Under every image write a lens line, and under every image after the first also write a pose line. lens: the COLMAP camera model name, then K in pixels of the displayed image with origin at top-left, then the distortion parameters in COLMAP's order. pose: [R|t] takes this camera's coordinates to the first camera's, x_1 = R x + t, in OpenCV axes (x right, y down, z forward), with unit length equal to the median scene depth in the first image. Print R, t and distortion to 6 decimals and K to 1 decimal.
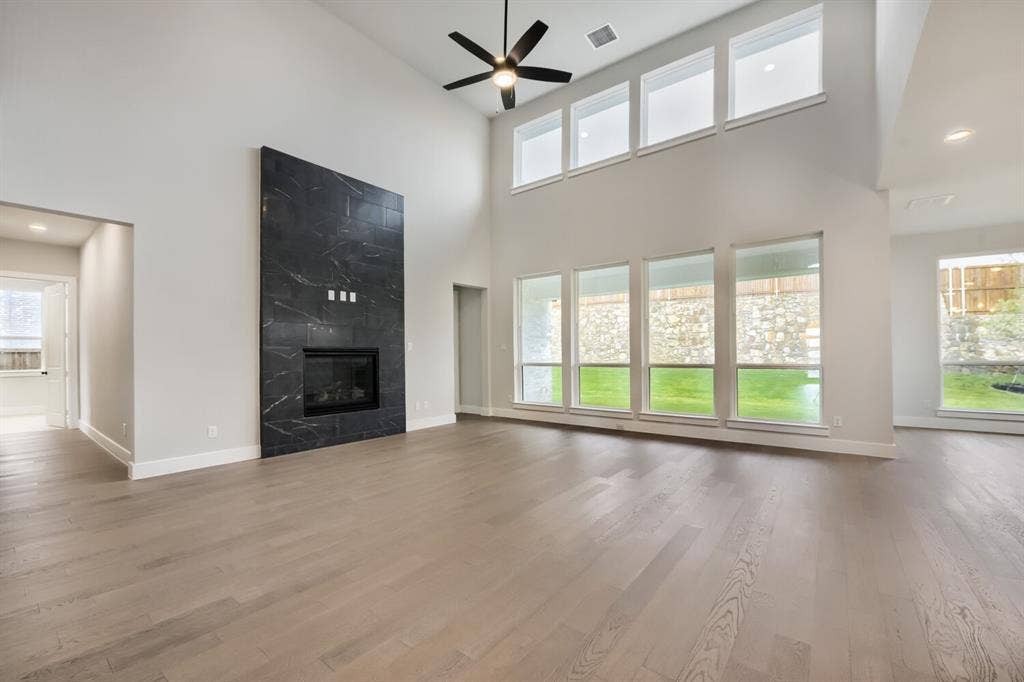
lens RADIAL K [[419.6, 0, 512.6], [0, 419.6, 346.3], [0, 0, 1]] dist [-0.004782, -0.000377]
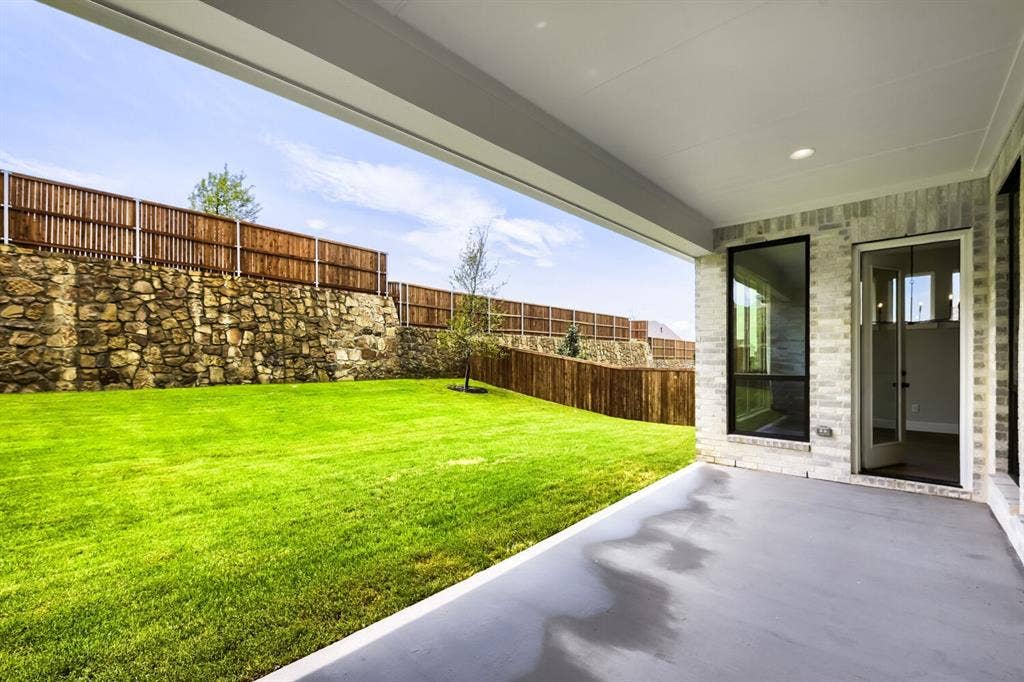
lens RADIAL K [[419.6, 0, 514.0], [0, 419.6, 350.4], [0, 0, 1]] dist [-0.004782, -0.000377]
pose [[0.095525, 0.023329, 0.995154, -0.010507], [-0.009797, 0.999699, -0.022495, 0.009663], [-0.995379, -0.007601, 0.095725, 0.490127]]
